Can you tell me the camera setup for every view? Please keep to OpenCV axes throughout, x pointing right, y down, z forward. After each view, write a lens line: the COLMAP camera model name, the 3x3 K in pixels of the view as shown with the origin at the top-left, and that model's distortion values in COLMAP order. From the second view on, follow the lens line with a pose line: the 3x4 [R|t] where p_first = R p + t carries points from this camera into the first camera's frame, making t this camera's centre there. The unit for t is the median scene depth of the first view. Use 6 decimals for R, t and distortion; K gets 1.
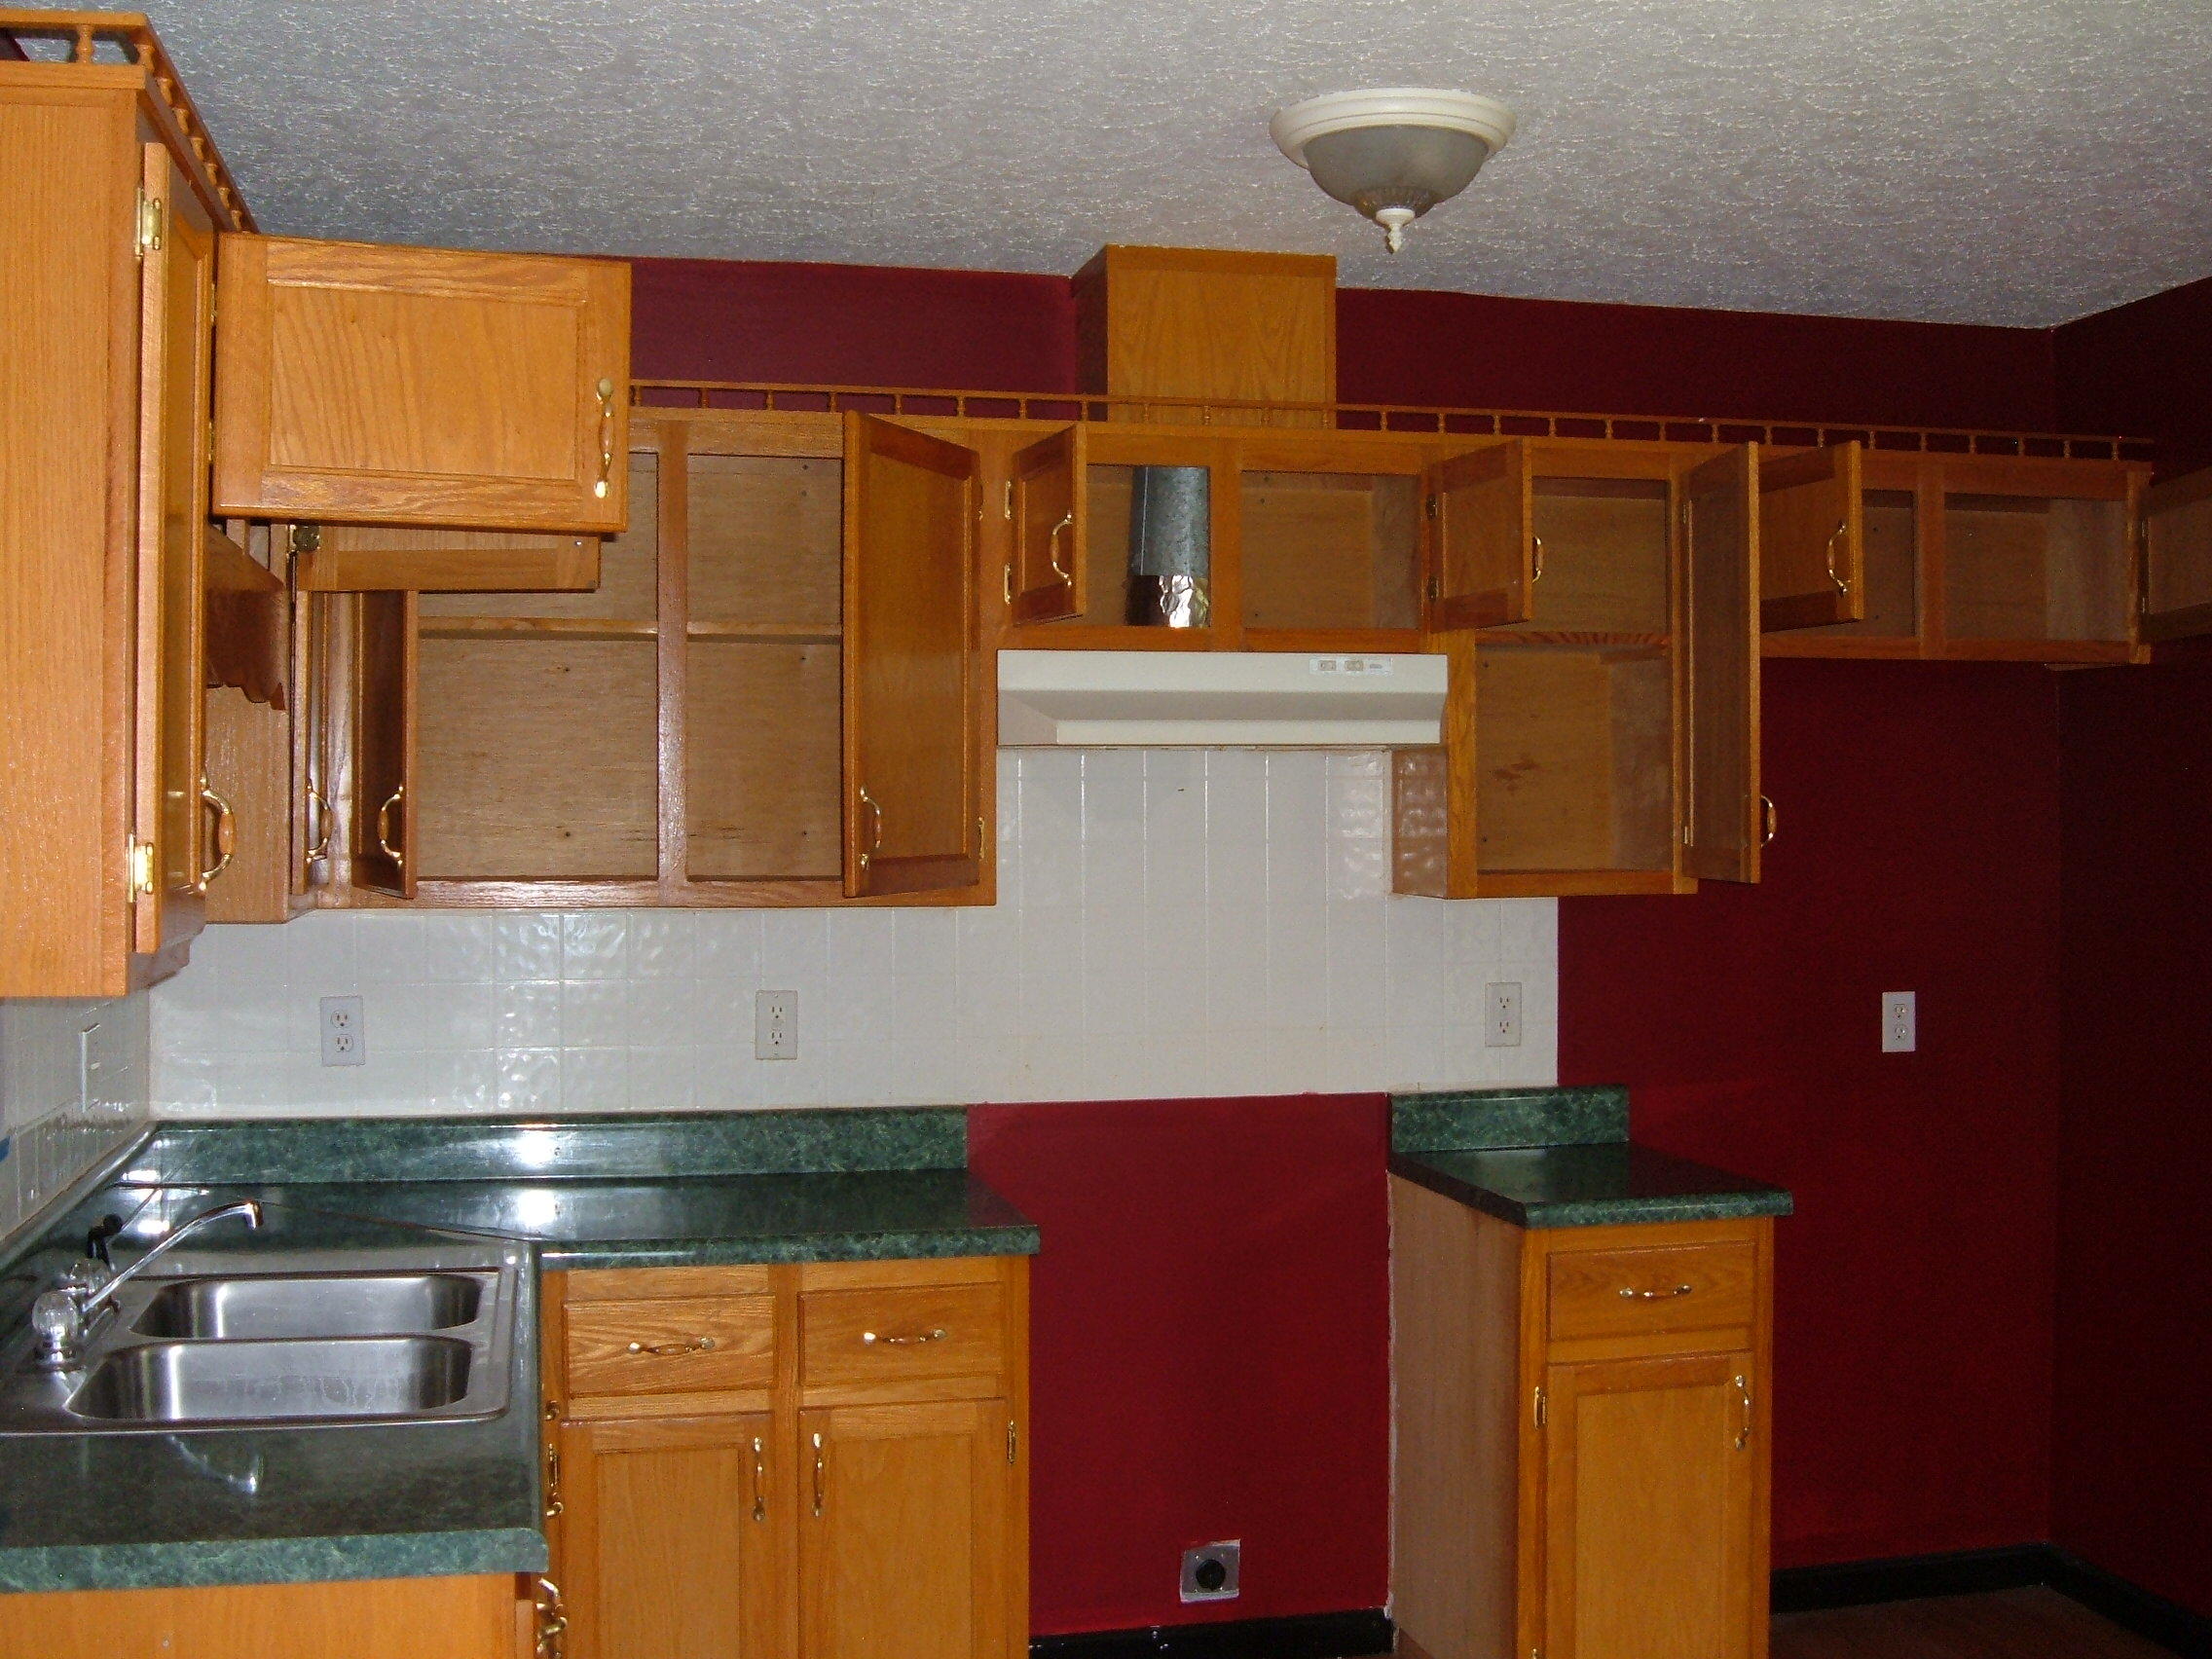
lens RADIAL K [[2420.4, 0, 1106.0], [0, 2420.4, 829.5], [0, 0, 1]] dist [-0.041974, -0.004008]
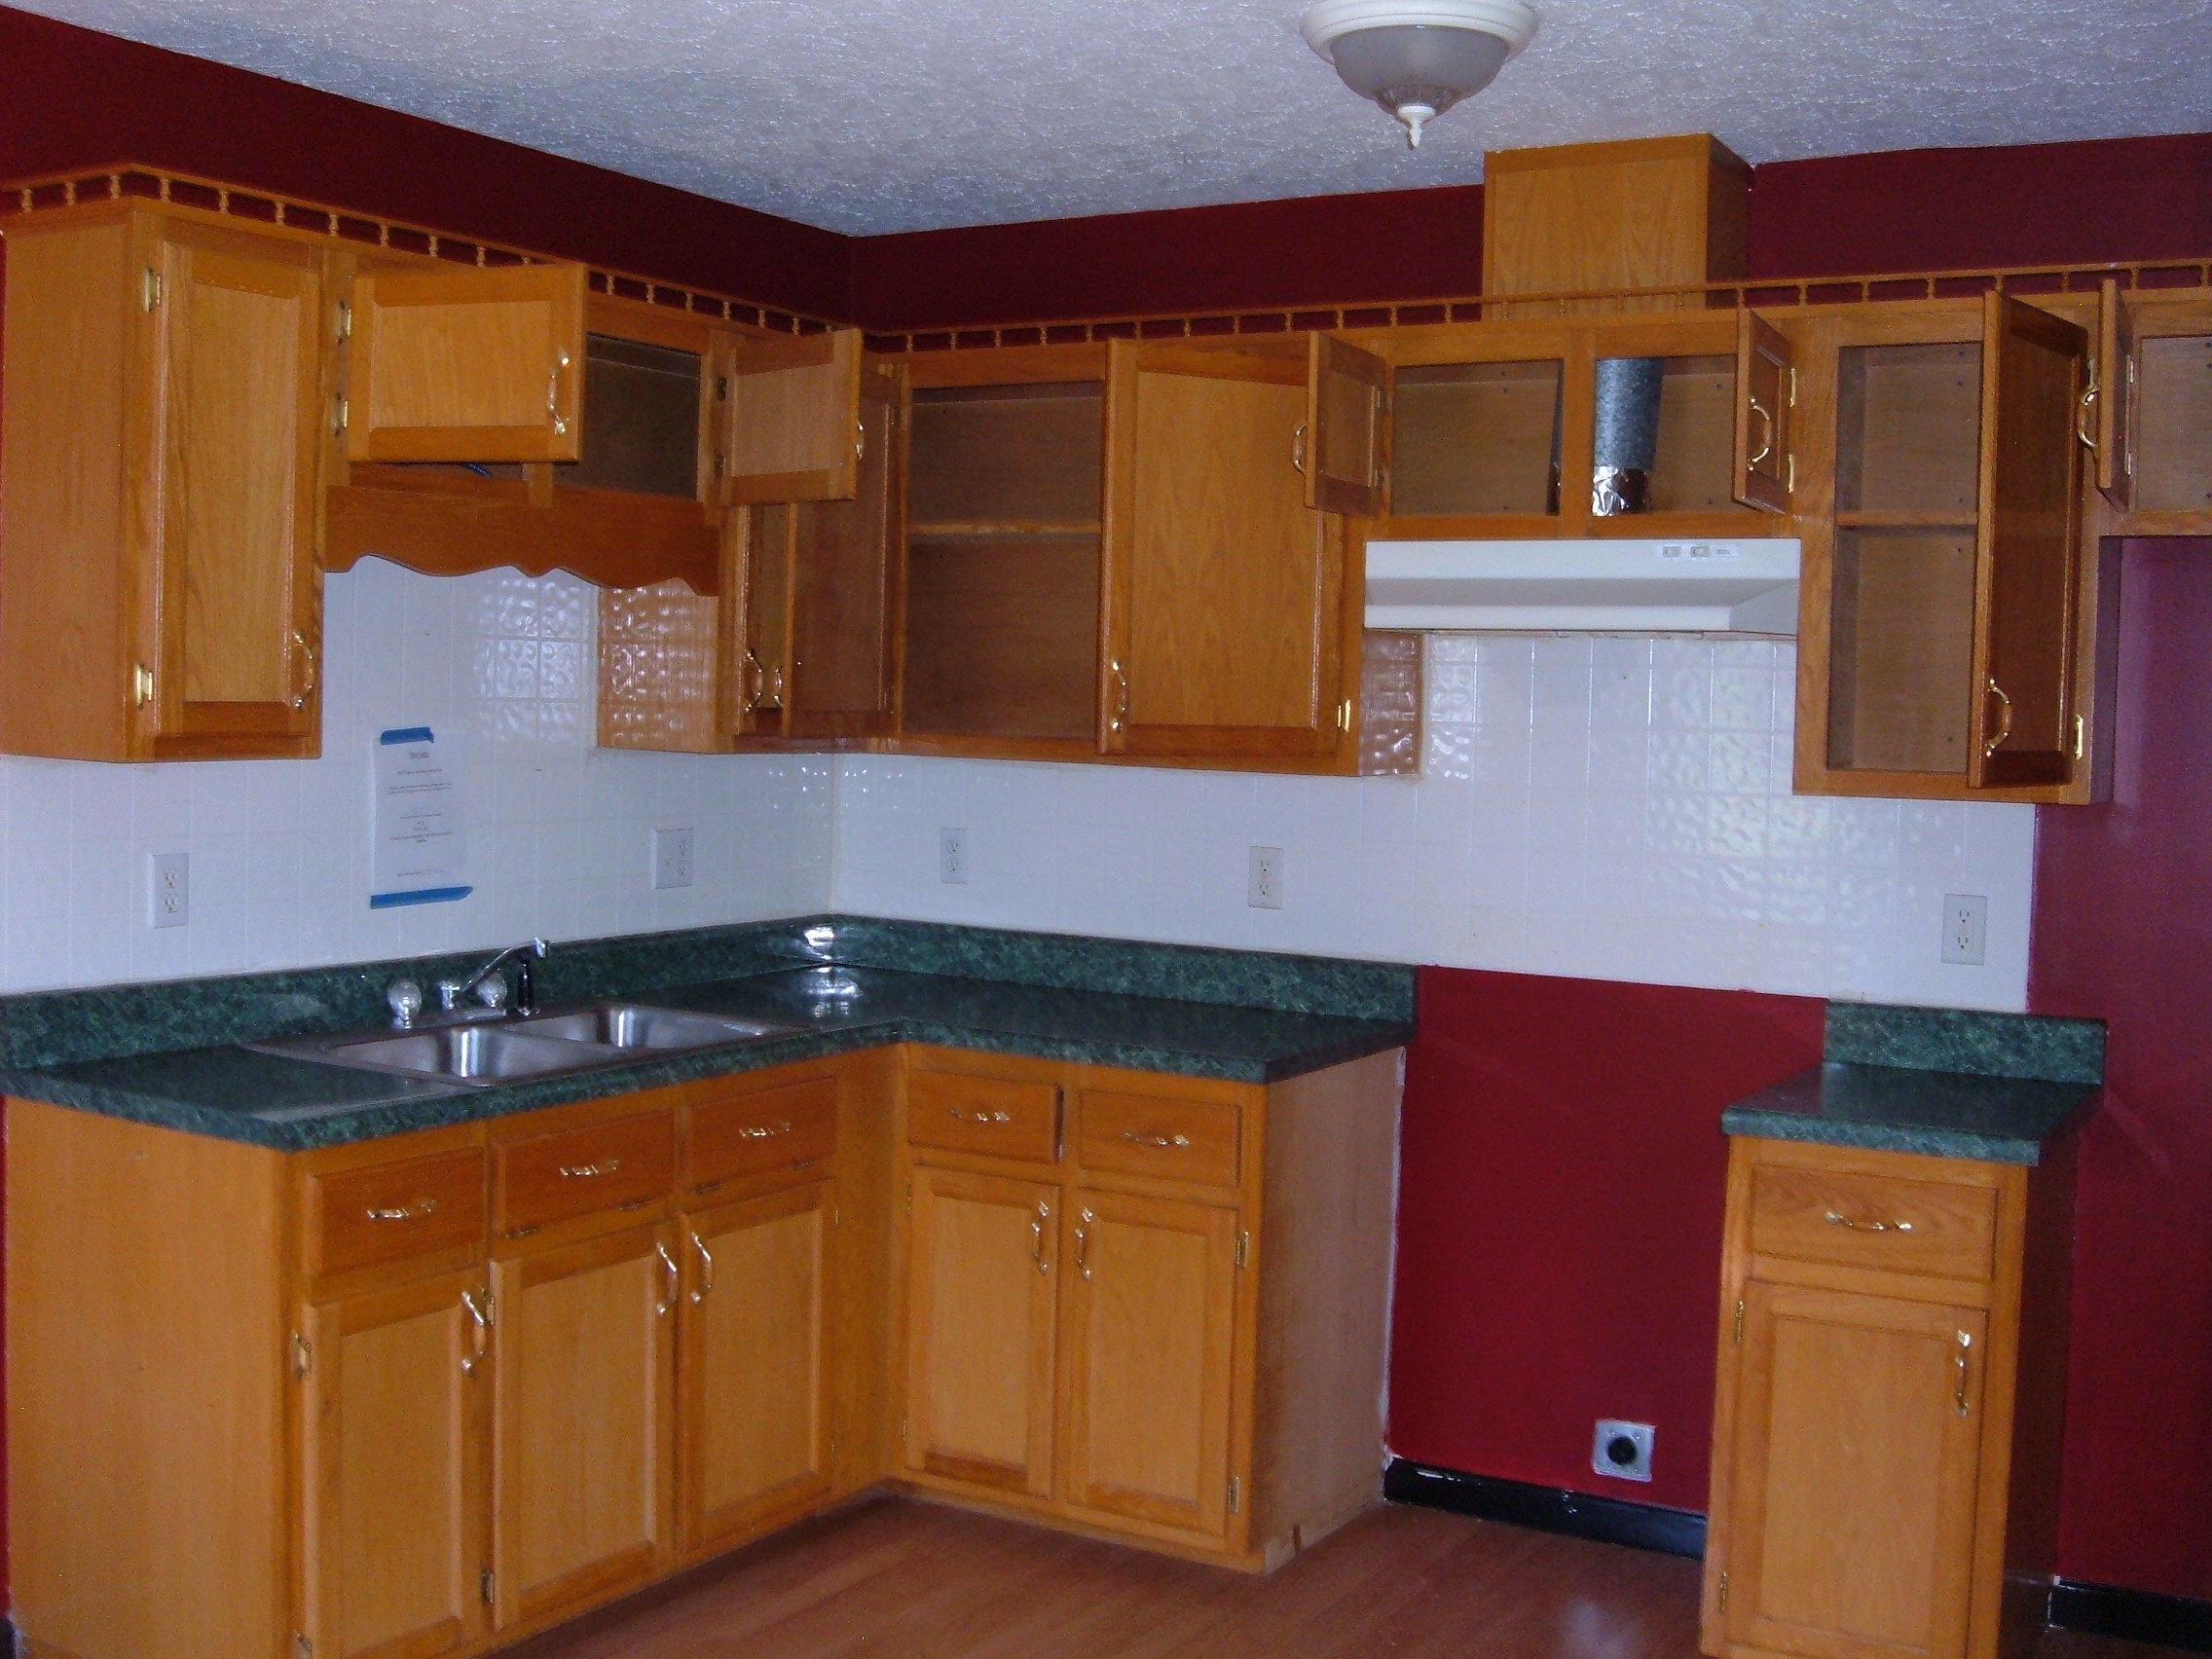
lens RADIAL K [[2420.4, 0, 1106.0], [0, 2420.4, 829.5], [0, 0, 1]] dist [-0.041974, -0.004008]
pose [[0.746222, 0.060054, -0.662983, 0.579510], [-0.033437, 0.998047, 0.052770, 0.001228], [0.664857, -0.017210, 0.746773, 0.107516]]
